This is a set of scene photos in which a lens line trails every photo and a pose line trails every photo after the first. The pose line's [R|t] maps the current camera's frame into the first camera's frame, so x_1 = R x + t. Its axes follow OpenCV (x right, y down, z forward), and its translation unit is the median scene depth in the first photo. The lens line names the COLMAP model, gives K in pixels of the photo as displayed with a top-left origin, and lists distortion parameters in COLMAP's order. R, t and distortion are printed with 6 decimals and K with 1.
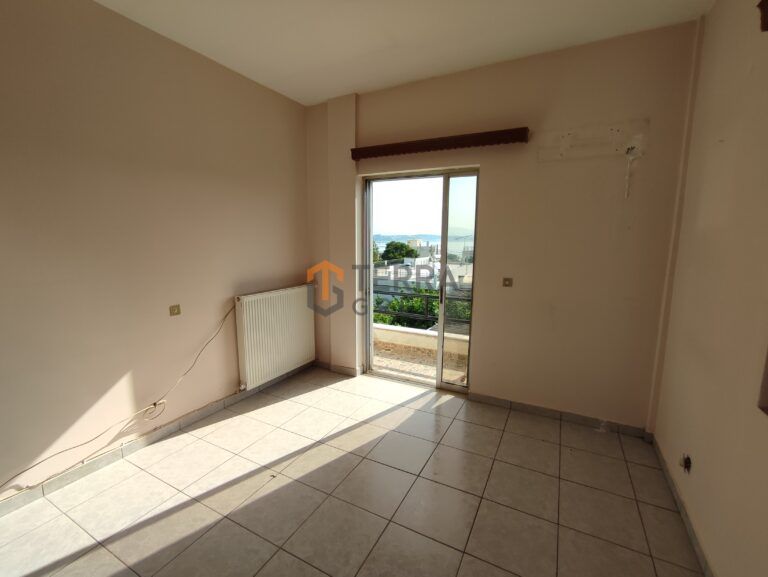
lens RADIAL K [[345.0, 0, 384.4], [0, 345.0, 288.8], [0, 0, 1]] dist [-0.024792, 0.011186]
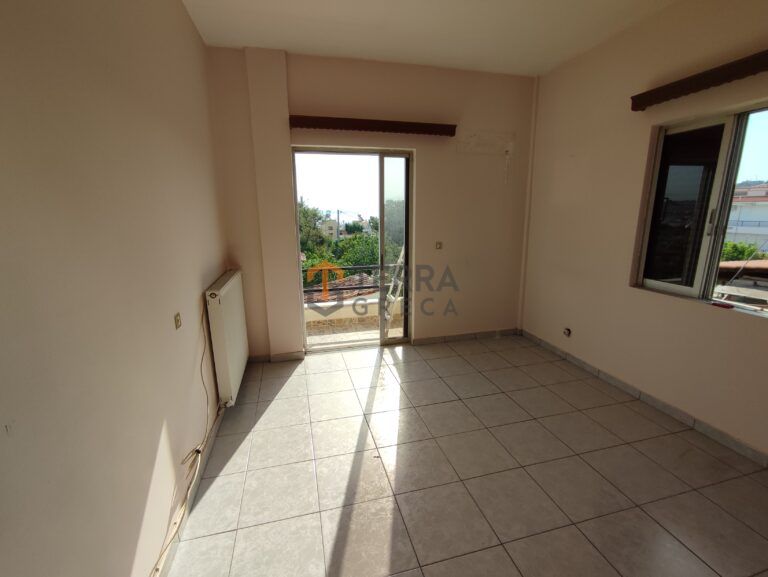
lens RADIAL K [[345.0, 0, 381.2], [0, 345.0, 288.4], [0, 0, 1]] dist [-0.024792, 0.011186]
pose [[0.738860, -0.157771, 0.655129, -0.630997], [0.111930, 0.987434, 0.111562, -0.027171], [-0.664498, -0.009100, 0.747235, 0.169558]]
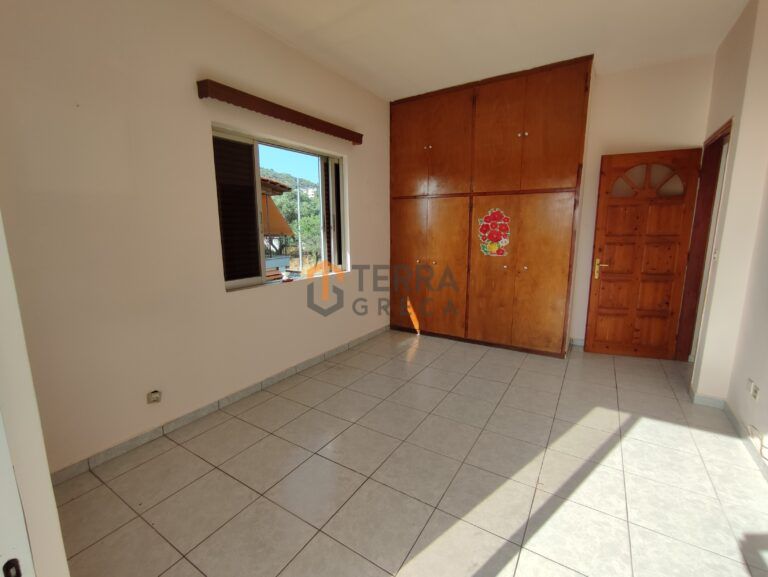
lens RADIAL K [[345.0, 0, 384.9], [0, 345.0, 287.7], [0, 0, 1]] dist [-0.024792, 0.011186]
pose [[-0.997269, -0.010233, 0.073147, 0.000113], [0.013380, 0.948940, 0.315171, -0.129234], [-0.072638, 0.315289, -0.946212, 1.173672]]
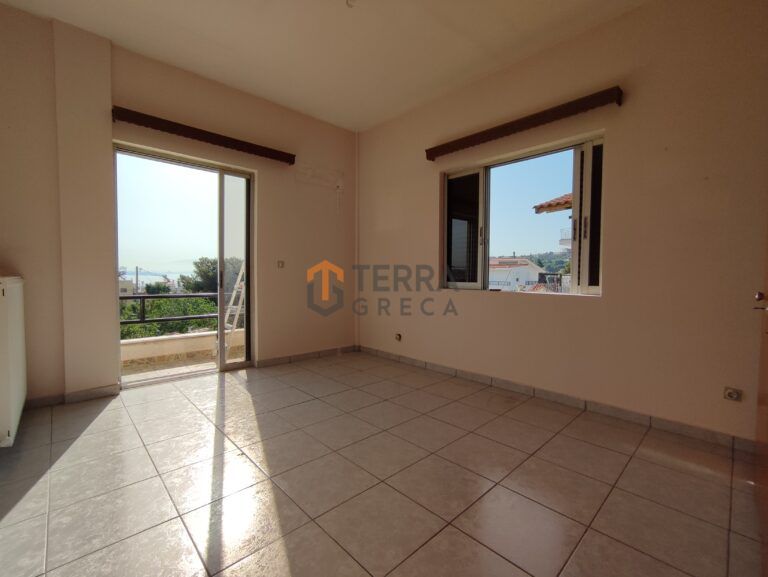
lens RADIAL K [[345.0, 0, 379.8], [0, 345.0, 289.9], [0, 0, 1]] dist [-0.024792, 0.011186]
pose [[0.323794, -0.040080, 0.945278, -0.729300], [0.132244, 0.991212, -0.003271, 0.125143], [-0.936840, 0.126066, 0.326248, 0.214187]]
